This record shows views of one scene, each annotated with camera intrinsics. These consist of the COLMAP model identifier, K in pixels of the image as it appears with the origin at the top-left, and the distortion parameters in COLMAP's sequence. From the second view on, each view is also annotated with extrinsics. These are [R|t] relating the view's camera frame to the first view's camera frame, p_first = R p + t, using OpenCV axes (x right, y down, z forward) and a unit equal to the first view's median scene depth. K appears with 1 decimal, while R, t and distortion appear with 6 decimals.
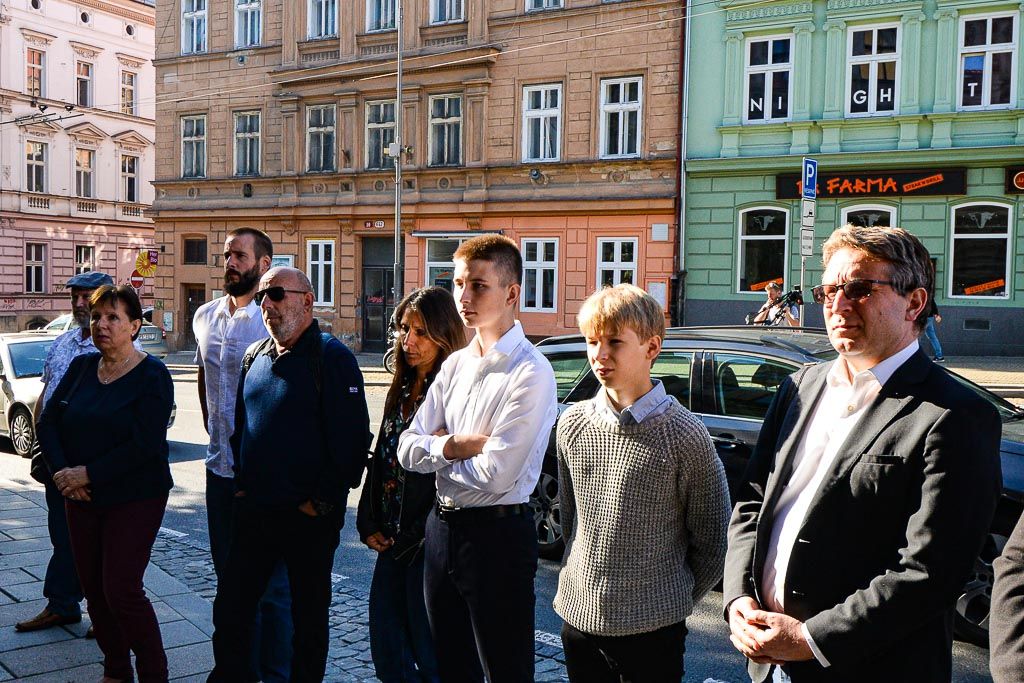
lens RADIAL K [[985.9, 0, 512.0], [0, 985.9, 341.5], [0, 0, 1]] dist [0.002980, 0.005384]
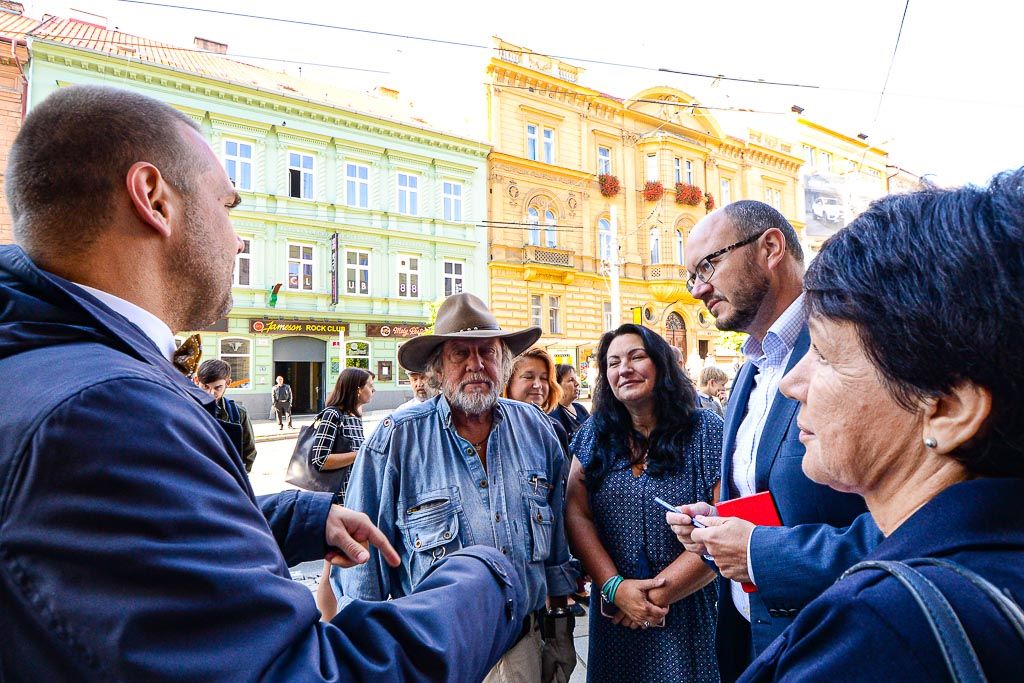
lens RADIAL K [[526.1, 0, 512.0], [0, 526.1, 341.5], [0, 0, 1]] dist [0.026050, -0.032293]
pose [[0.546724, 0.039930, 0.836360, -0.243672], [0.070871, 0.993071, -0.093740, -0.011363], [-0.834308, 0.110523, 0.540106, 0.130408]]
